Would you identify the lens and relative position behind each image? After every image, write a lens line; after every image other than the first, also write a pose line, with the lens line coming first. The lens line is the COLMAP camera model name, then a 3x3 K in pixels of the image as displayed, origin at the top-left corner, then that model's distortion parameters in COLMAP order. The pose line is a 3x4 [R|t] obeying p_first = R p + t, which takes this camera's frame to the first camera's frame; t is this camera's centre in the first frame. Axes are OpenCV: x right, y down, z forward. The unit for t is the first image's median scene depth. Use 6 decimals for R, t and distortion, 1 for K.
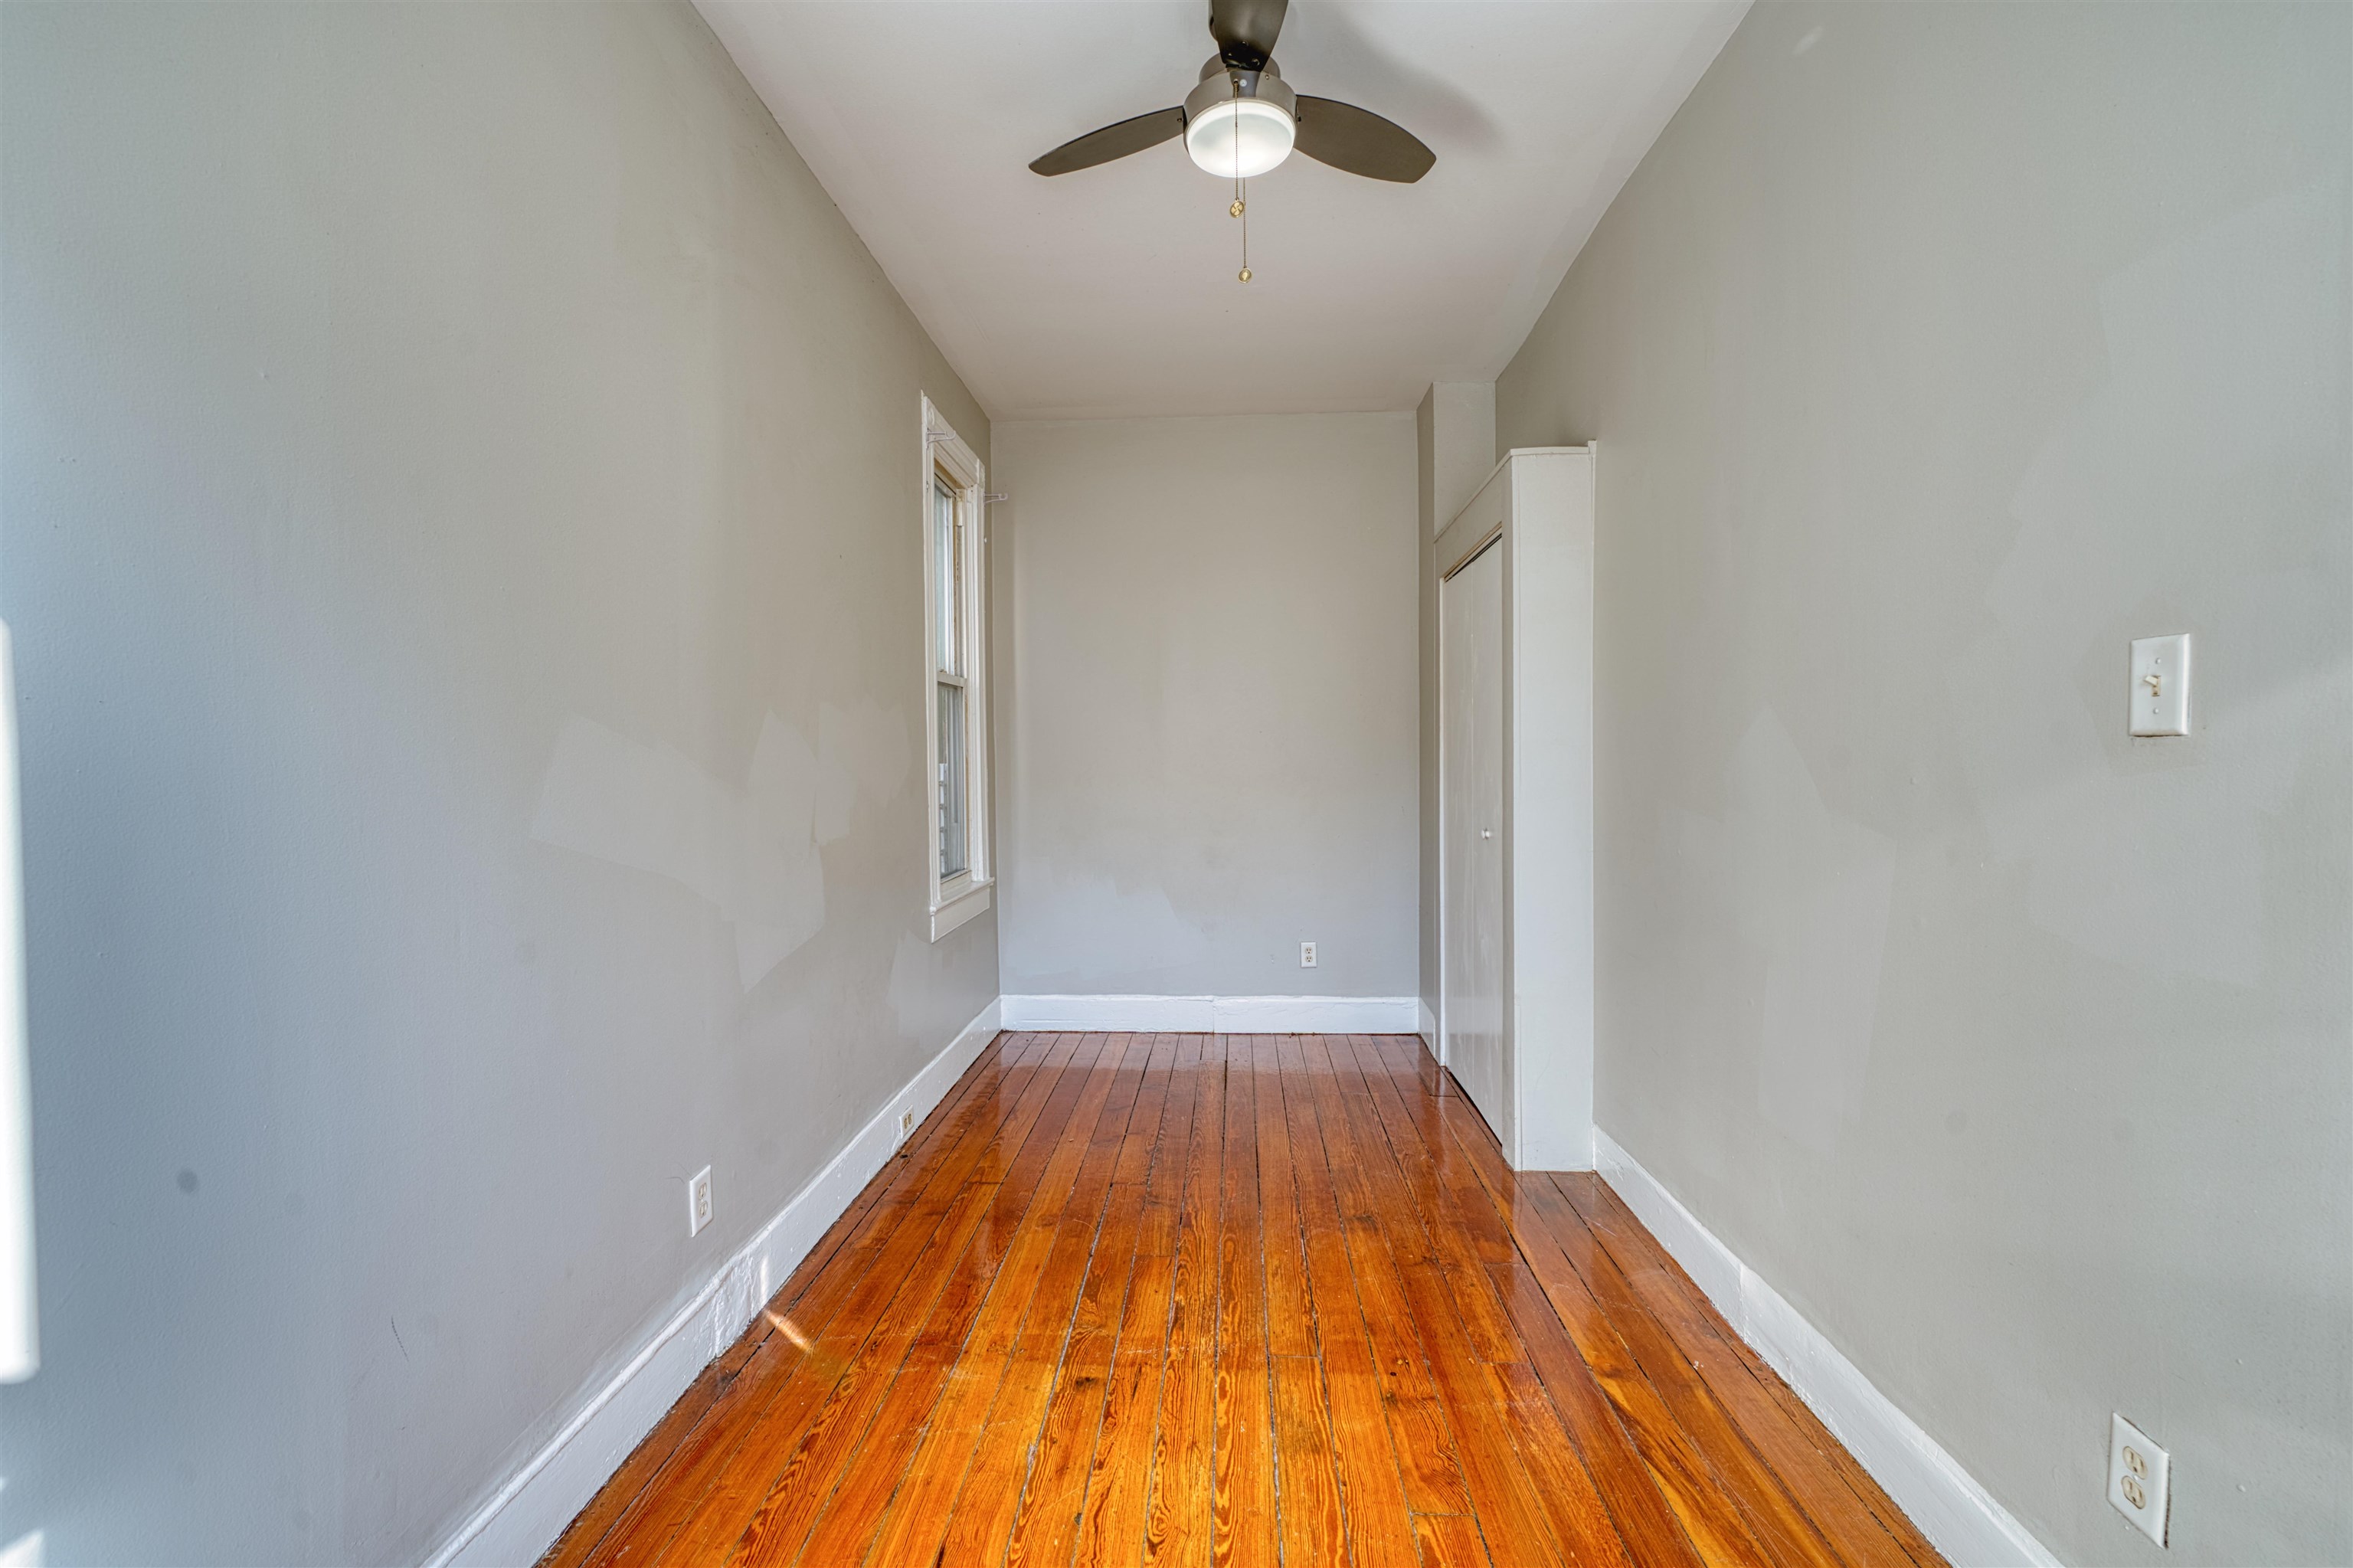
lens RADIAL K [[953.6, 0, 1189.1], [0, 953.6, 782.7], [0, 0, 1]] dist [-0.004185, -0.002829]
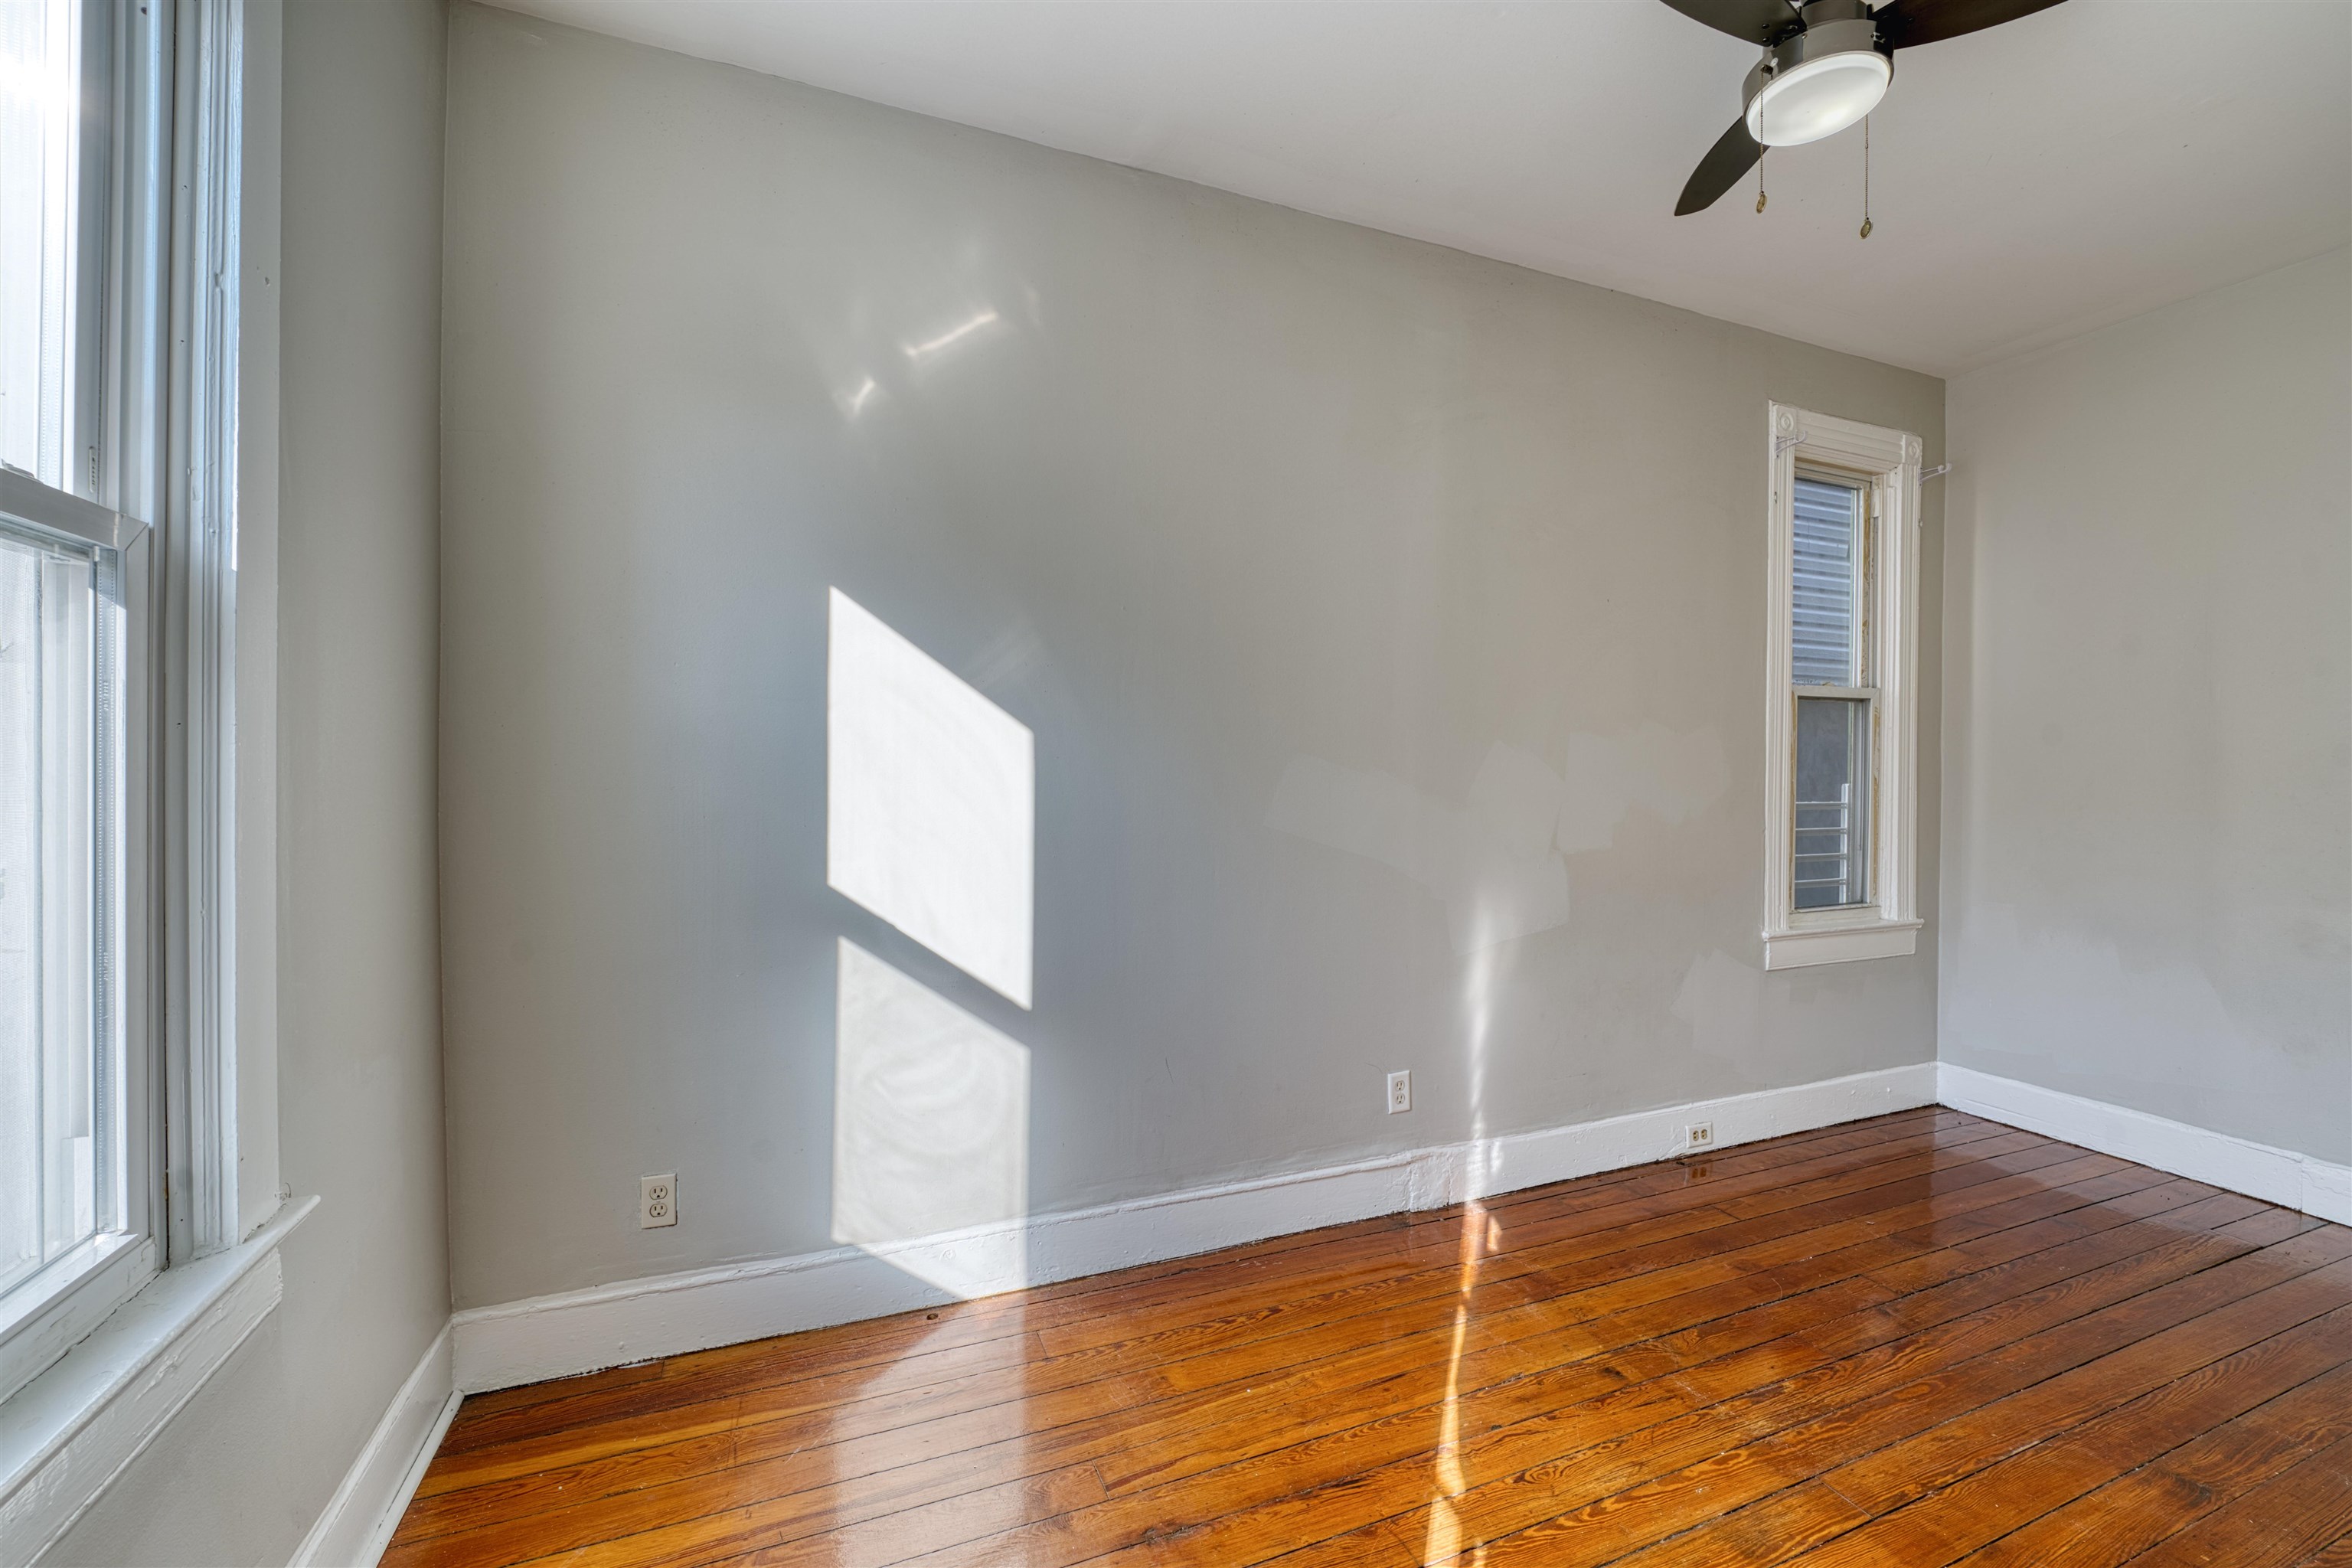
lens RADIAL K [[953.1, 0, 1188.6], [0, 953.1, 782.7], [0, 0, 1]] dist [-0.004185, -0.002829]
pose [[0.431555, 0.022187, -0.901814, 0.477526], [-0.029156, 0.999518, 0.010639, -0.020058], [0.901616, 0.021702, 0.431994, 0.075881]]
